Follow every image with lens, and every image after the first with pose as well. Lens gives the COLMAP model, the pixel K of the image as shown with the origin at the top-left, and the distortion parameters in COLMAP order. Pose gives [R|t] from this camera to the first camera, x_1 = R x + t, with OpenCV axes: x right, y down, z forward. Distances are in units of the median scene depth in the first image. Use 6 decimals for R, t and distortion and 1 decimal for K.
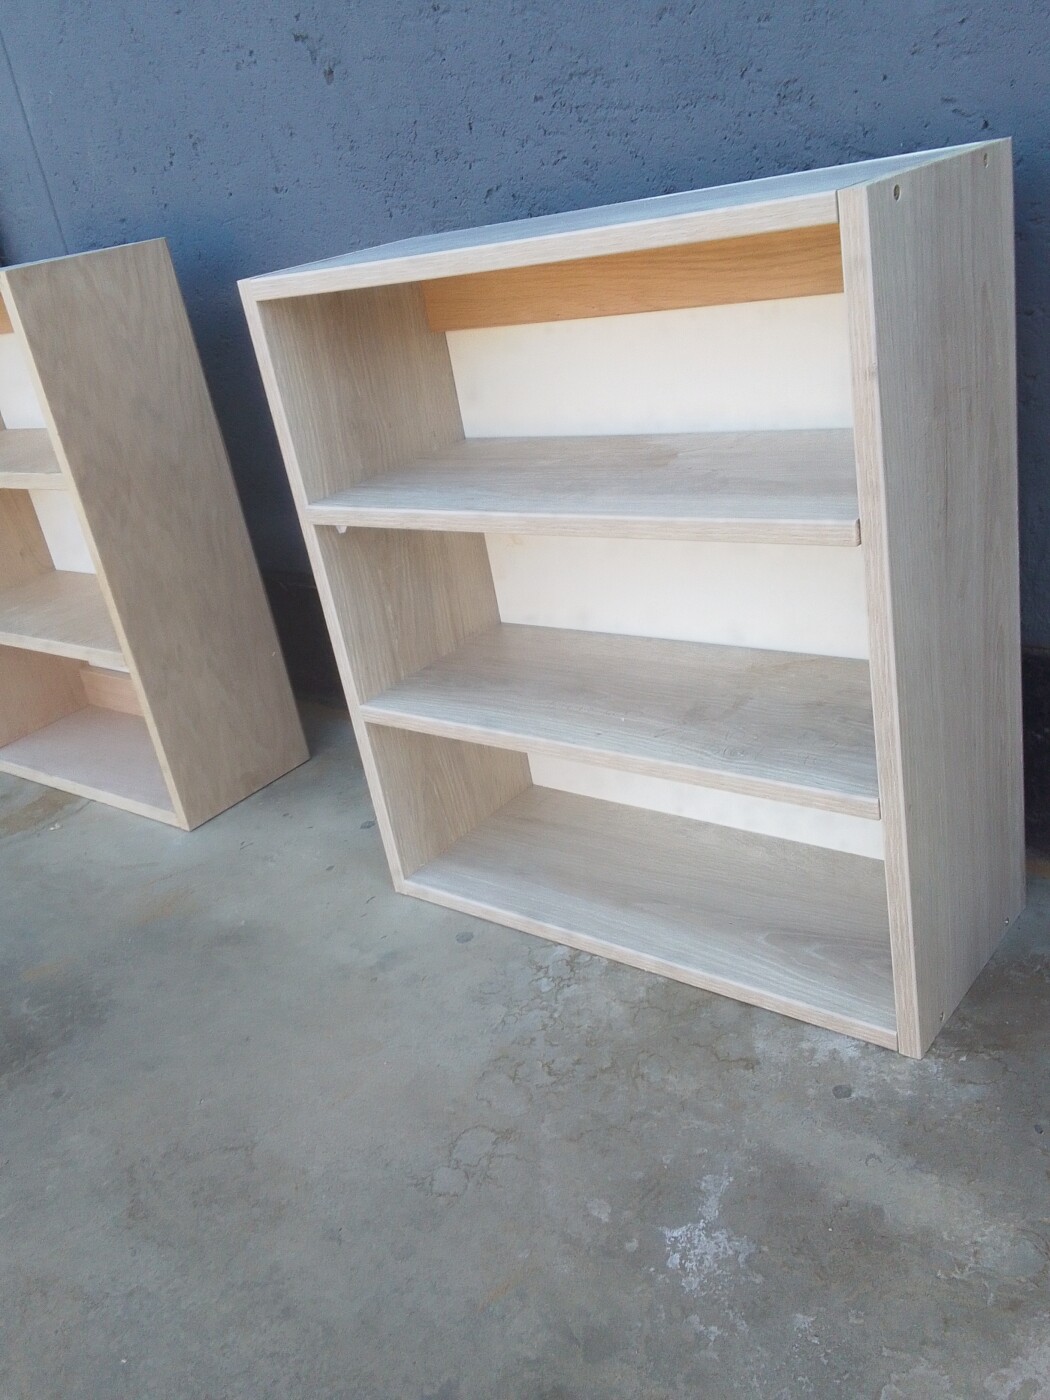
lens RADIAL K [[1226.3, 0, 523.2], [0, 1226.3, 691.3], [0, 0, 1]] dist [0.087489, -0.140992]
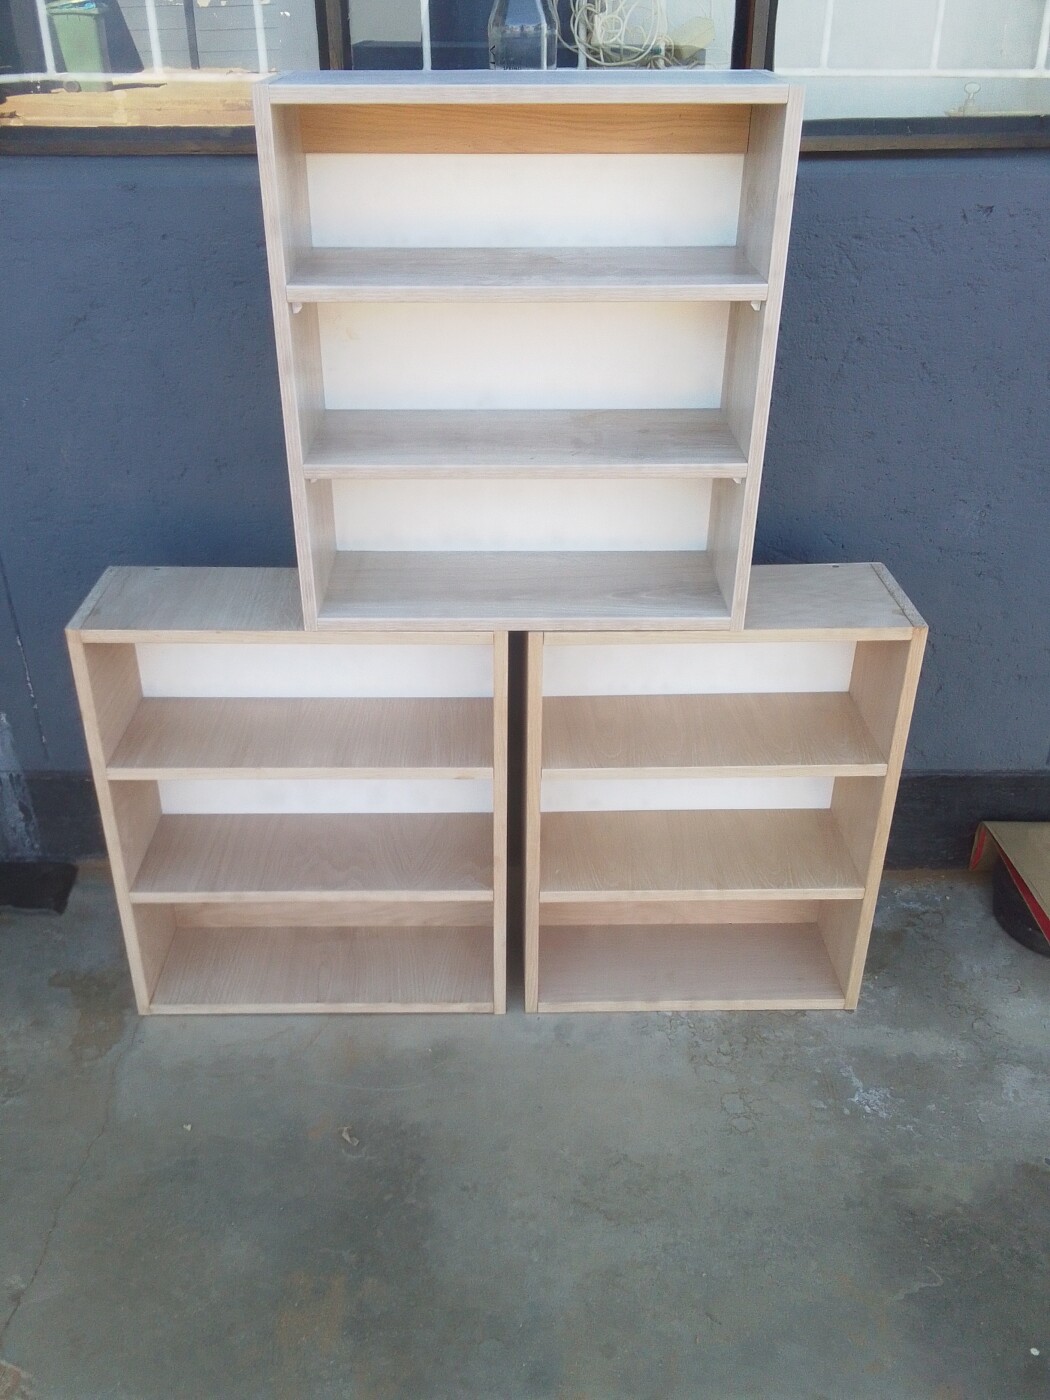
lens RADIAL K [[1226.3, 0, 517.6], [0, 1226.3, 699.1], [0, 0, 1]] dist [0.087489, -0.140992]
pose [[0.734955, -0.164544, 0.657850, -1.538511], [0.114817, 0.986303, 0.118424, -0.541071], [-0.668325, -0.011504, 0.743780, -0.183779]]
